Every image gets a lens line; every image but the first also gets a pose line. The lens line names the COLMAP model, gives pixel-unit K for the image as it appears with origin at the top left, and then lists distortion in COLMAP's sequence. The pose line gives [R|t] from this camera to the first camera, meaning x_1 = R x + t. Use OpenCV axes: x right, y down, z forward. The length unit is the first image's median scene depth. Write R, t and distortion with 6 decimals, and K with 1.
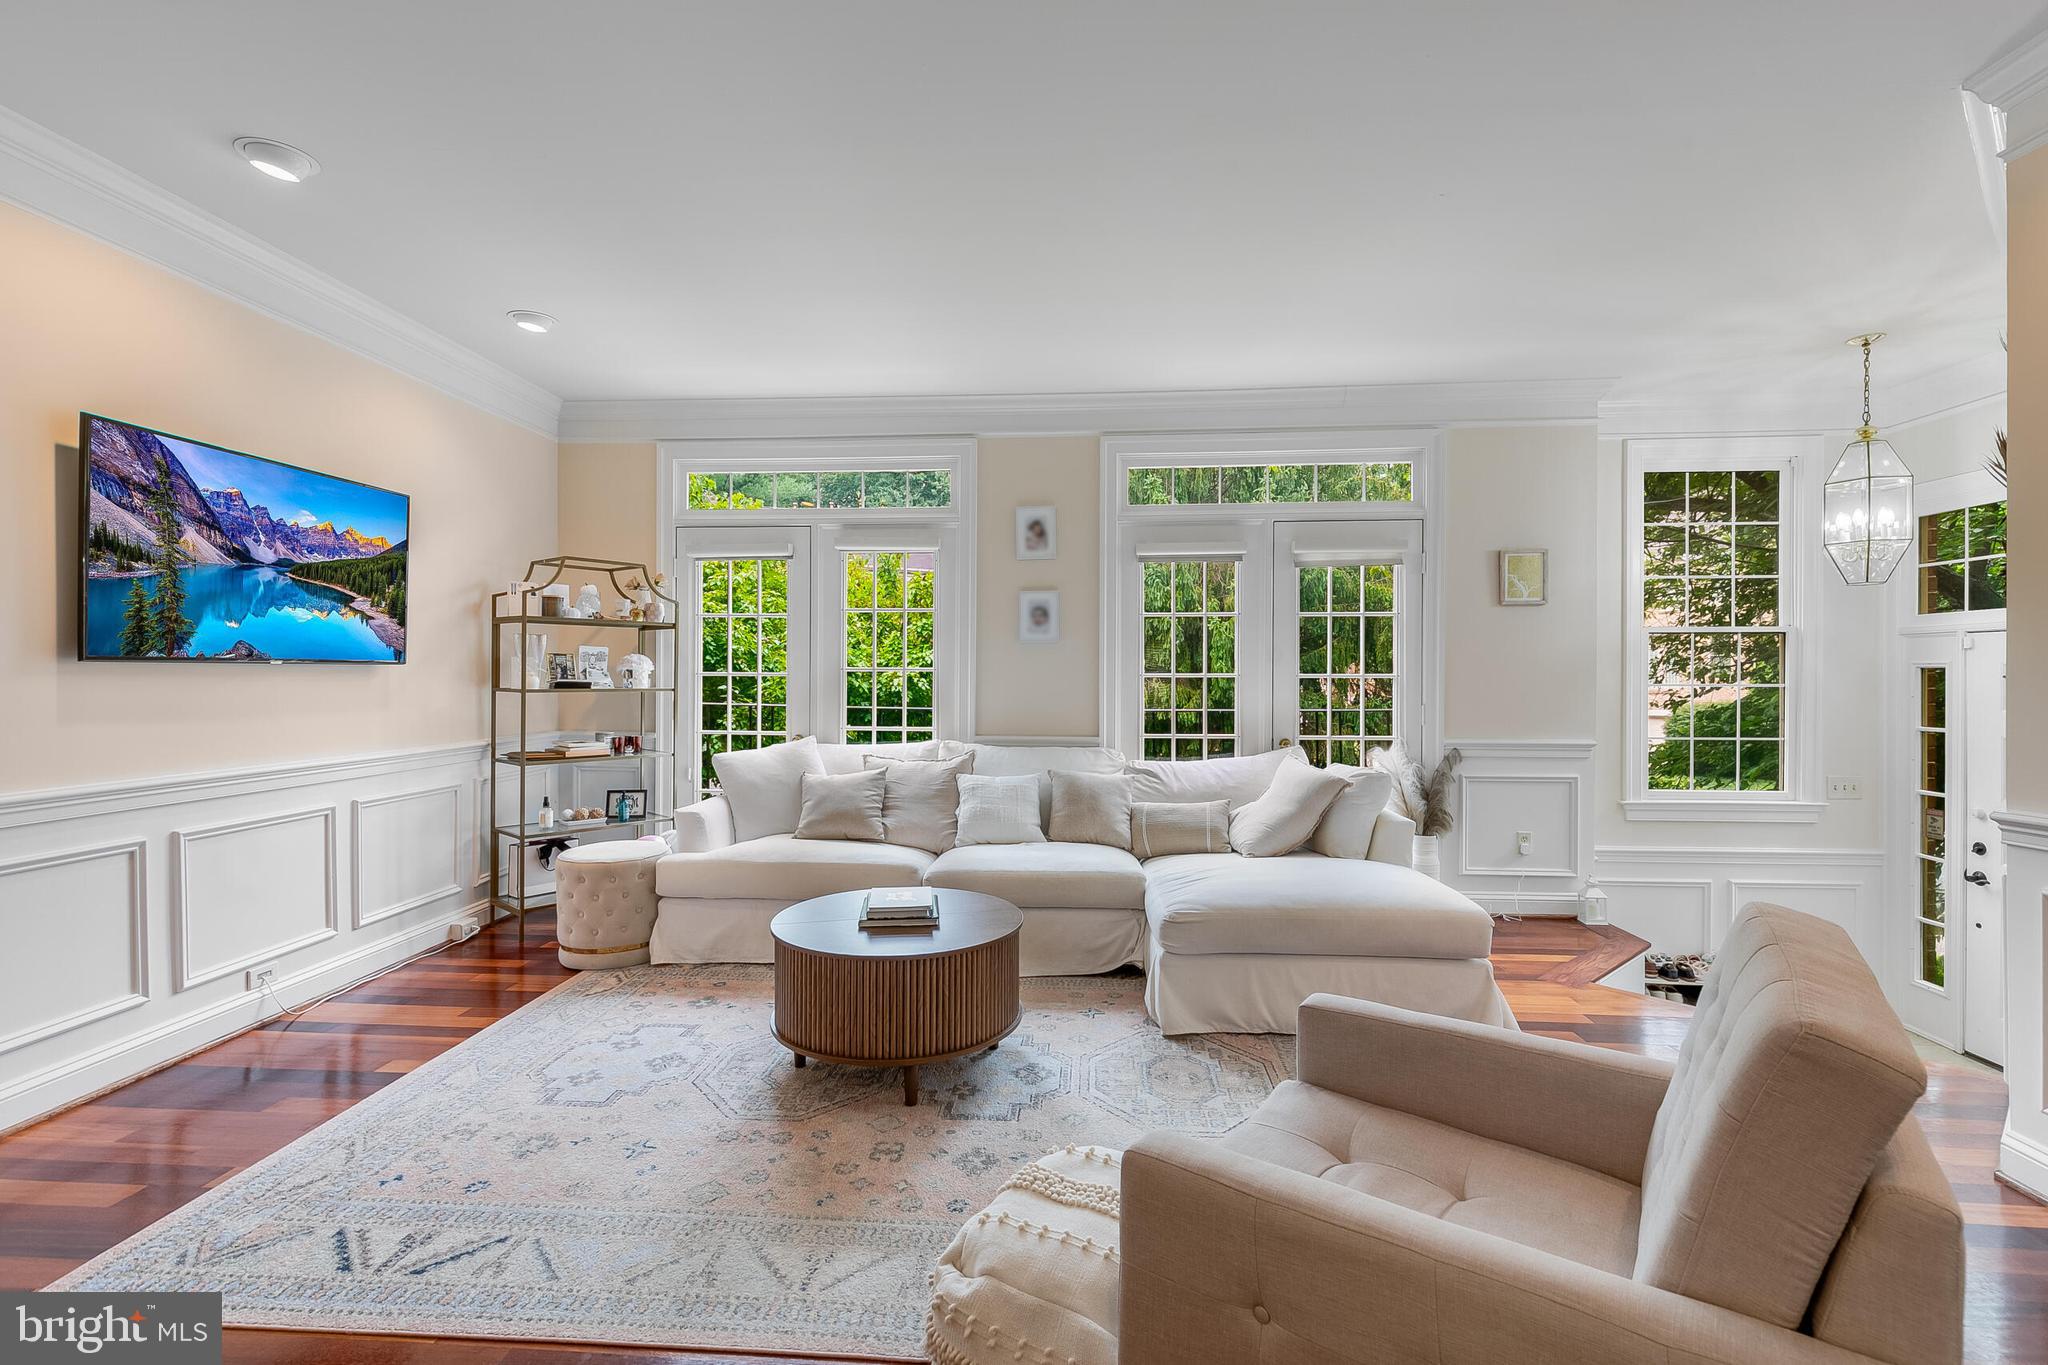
lens RADIAL K [[926.3, 0, 1021.9], [0, 926.3, 673.7], [0, 0, 1]] dist [0.008982, -0.003630]
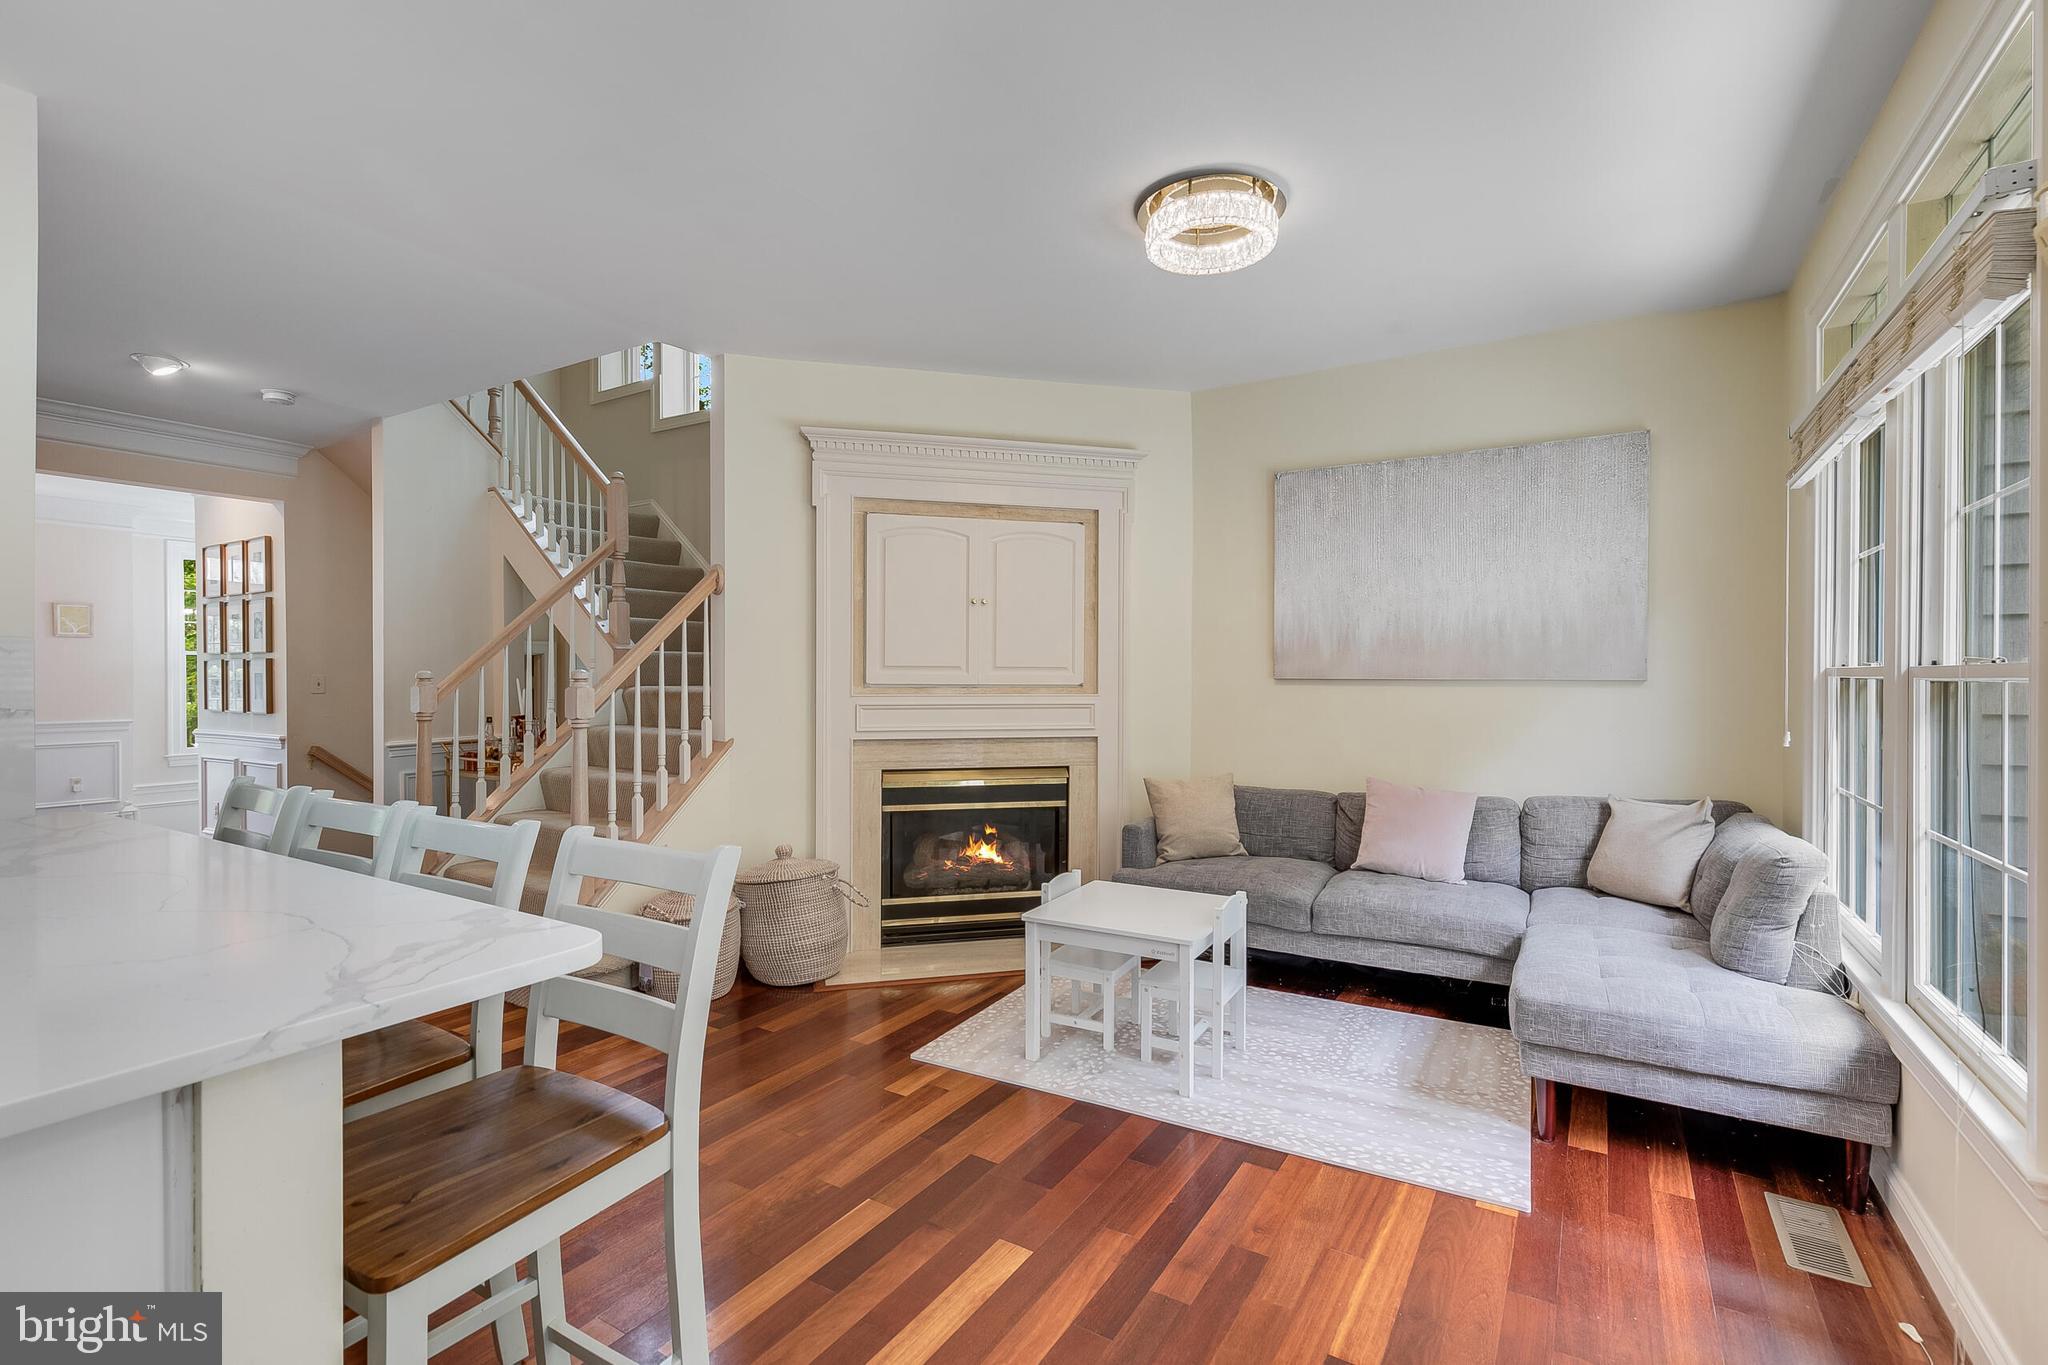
lens RADIAL K [[926.3, 0, 1022.8], [0, 926.3, 681.4], [0, 0, 1]] dist [0.008982, -0.003630]
pose [[0.457850, -0.003295, 0.889023, -0.190143], [-0.001917, 0.999987, 0.004693, -0.010358], [-0.889027, -0.003853, 0.457838, -1.591265]]
